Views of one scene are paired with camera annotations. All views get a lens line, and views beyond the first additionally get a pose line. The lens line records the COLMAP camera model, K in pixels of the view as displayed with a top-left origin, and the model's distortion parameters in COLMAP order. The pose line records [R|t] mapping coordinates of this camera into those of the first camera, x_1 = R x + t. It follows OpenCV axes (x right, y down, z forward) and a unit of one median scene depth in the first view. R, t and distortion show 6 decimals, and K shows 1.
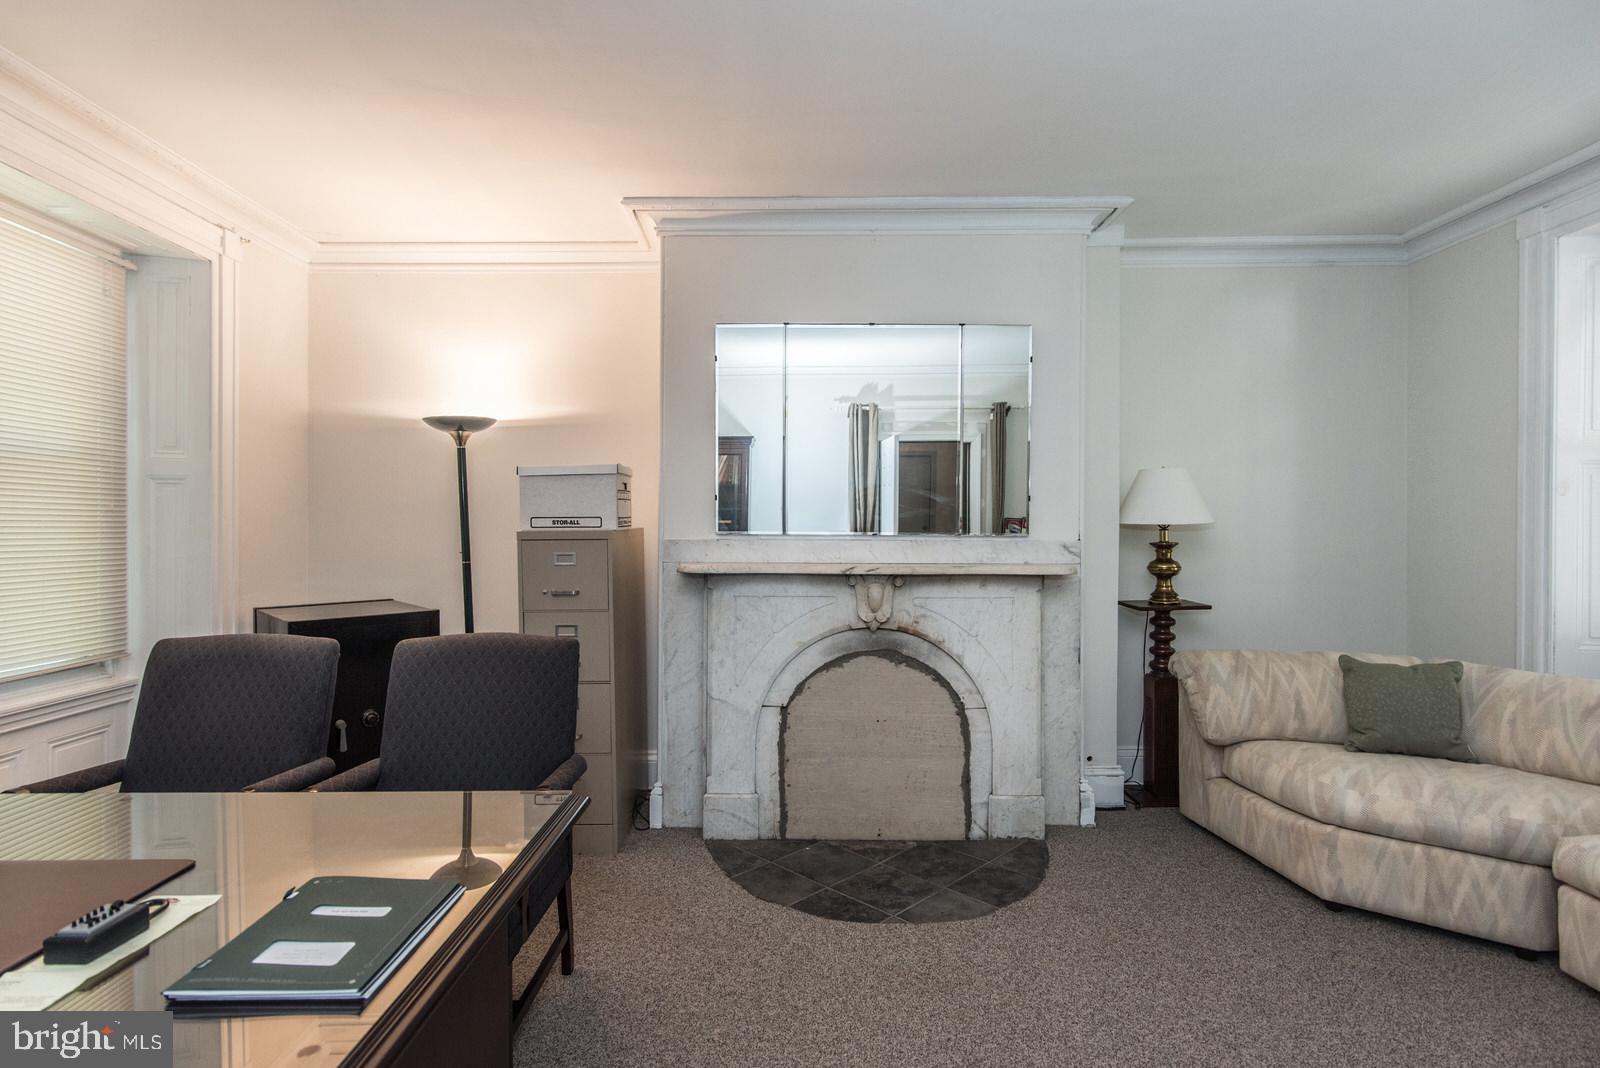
lens RADIAL K [[805.6, 0, 800.0], [0, 805.6, 534.0], [0, 0, 1]] dist [0.005501, 0.000734]
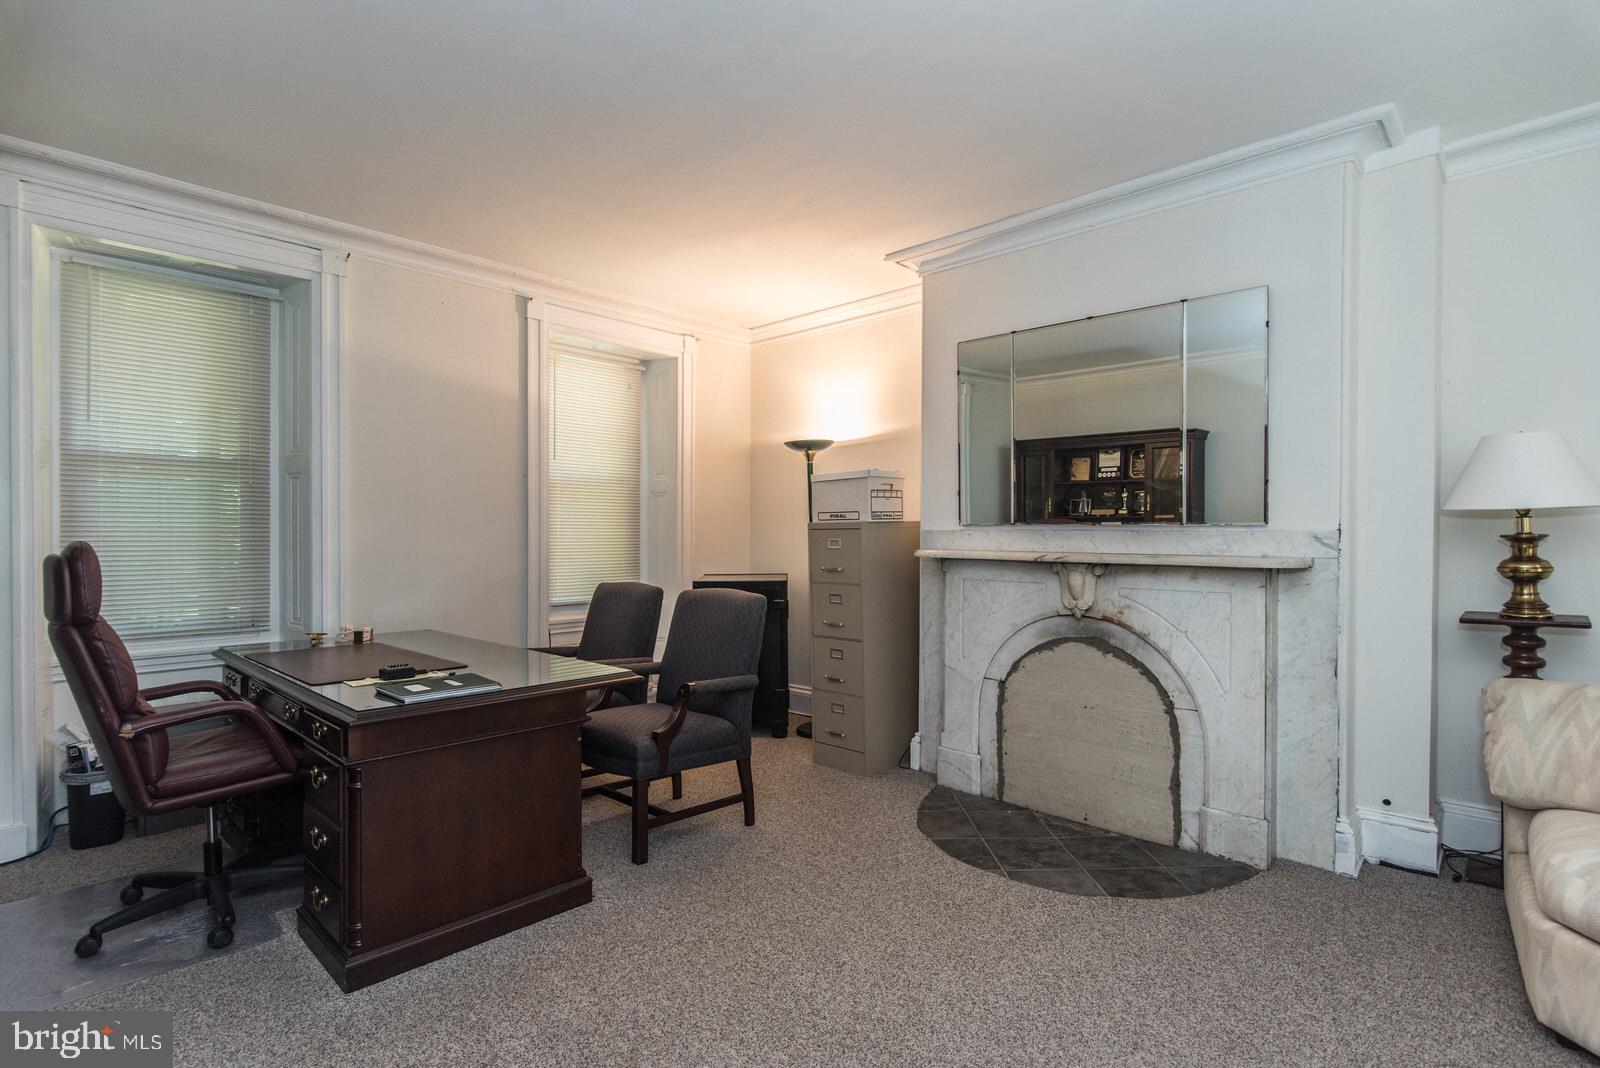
lens RADIAL K [[797.2, 0, 800.0], [0, 797.2, 534.0], [0, 0, 1]] dist [-0.000500, -0.000952]
pose [[0.720702, 0.001964, -0.693242, 0.536080], [-0.004743, 0.999987, -0.002099, 0.016888], [0.693229, 0.004801, 0.720702, 0.021910]]
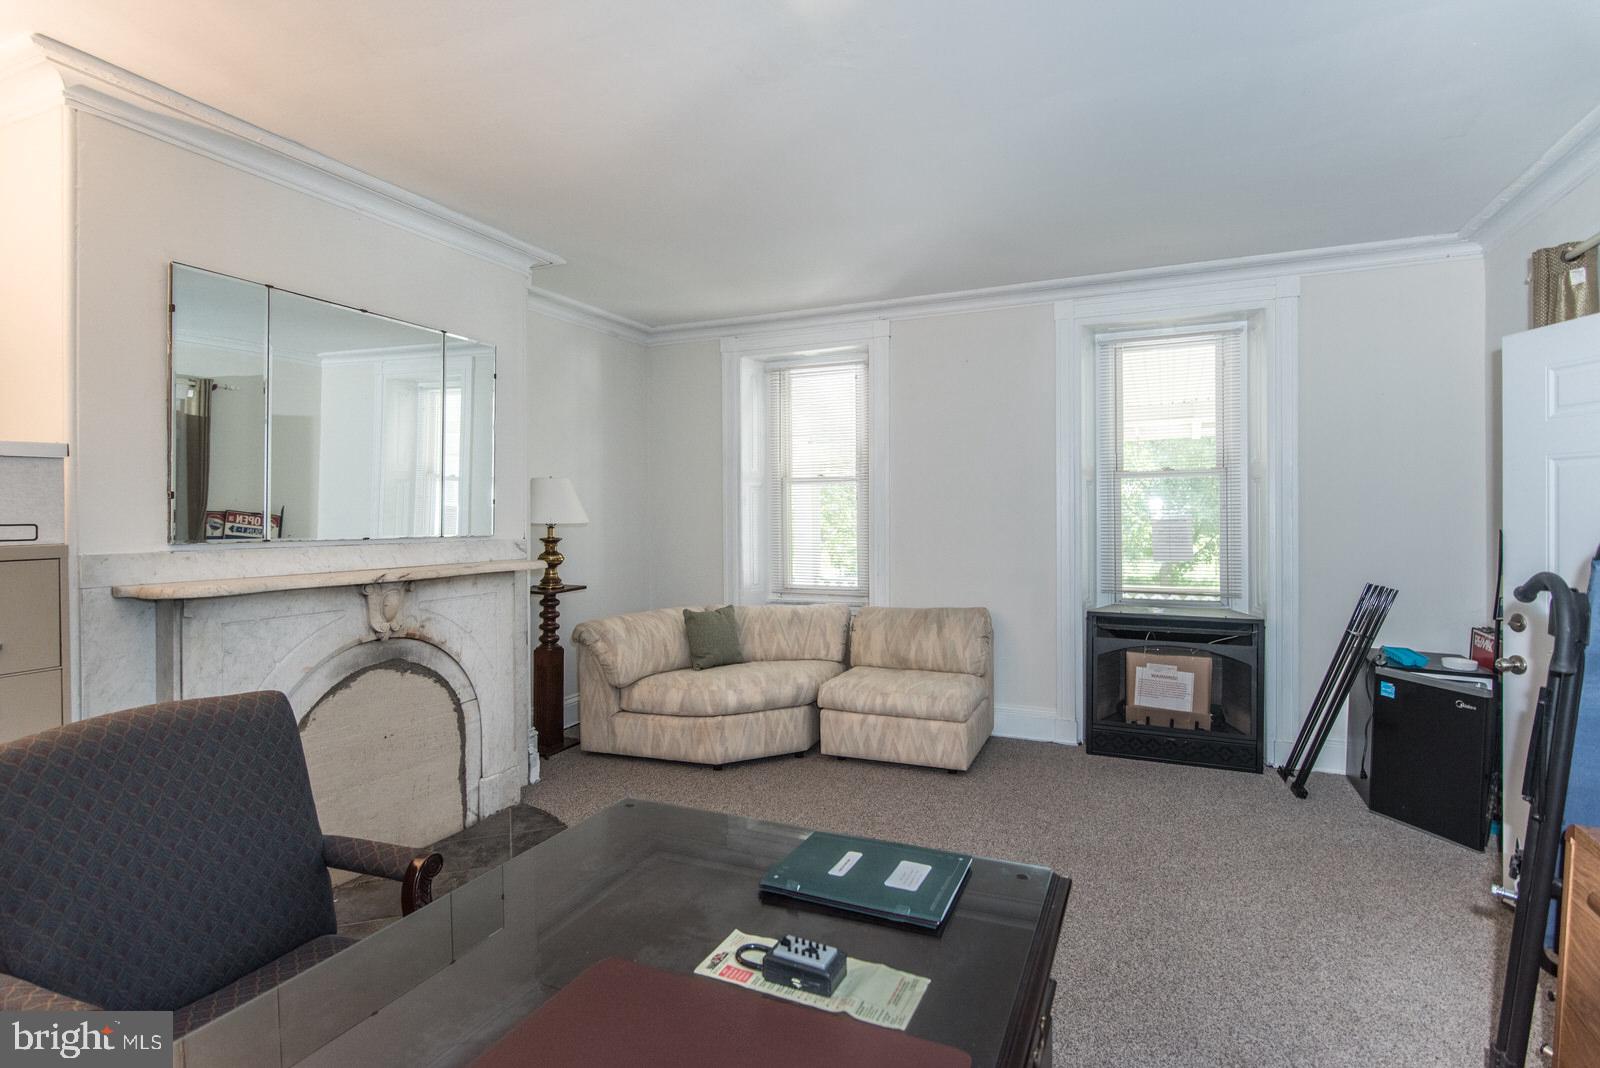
lens RADIAL K [[783.8, 0, 799.1], [0, 783.8, 516.4], [0, 0, 1]] dist [-0.002071, -0.000152]
pose [[0.415425, -0.003611, 0.909620, -0.533777], [0.010072, 0.999949, -0.000631, -0.019956], [-0.909572, 0.009423, 0.415440, 0.180326]]
